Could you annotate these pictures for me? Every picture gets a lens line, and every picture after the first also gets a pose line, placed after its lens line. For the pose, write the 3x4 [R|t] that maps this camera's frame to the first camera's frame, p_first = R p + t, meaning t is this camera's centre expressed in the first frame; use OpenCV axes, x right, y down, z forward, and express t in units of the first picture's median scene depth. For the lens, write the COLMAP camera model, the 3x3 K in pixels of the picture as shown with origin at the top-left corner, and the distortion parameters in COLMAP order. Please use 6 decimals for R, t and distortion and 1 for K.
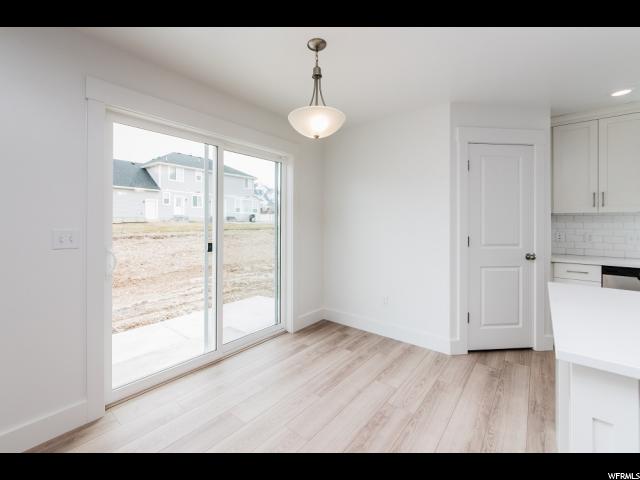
lens RADIAL K [[275.9, 0, 261.9], [0, 275.9, 223.4], [0, 0, 1]] dist [-0.000372, -0.000126]
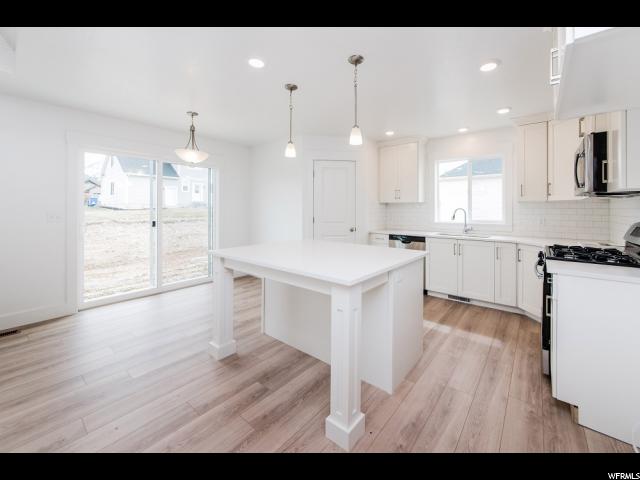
lens RADIAL K [[296.8, 0, 322.3], [0, 296.8, 211.0], [0, 0, 1]] dist [-0.001008, 0.000066]
pose [[0.999627, 0.000228, 0.027314, 0.639392], [-0.000327, 0.999993, 0.003610, 0.003795], [-0.027313, -0.003618, 0.999620, -0.644965]]
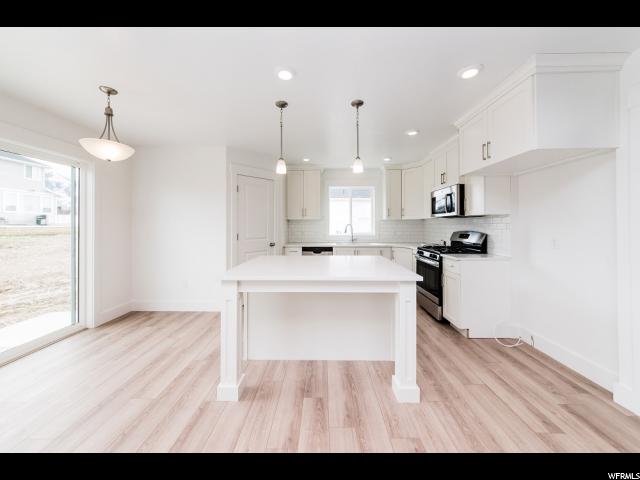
lens RADIAL K [[275.8, 0, 331.3], [0, 275.8, 224.2], [0, 0, 1]] dist [-0.001409, 0.000621]
pose [[0.715049, -0.000302, 0.699074, 0.023637], [0.005692, 0.999969, -0.005389, 0.003714], [-0.699051, 0.007832, 0.715029, -0.430521]]
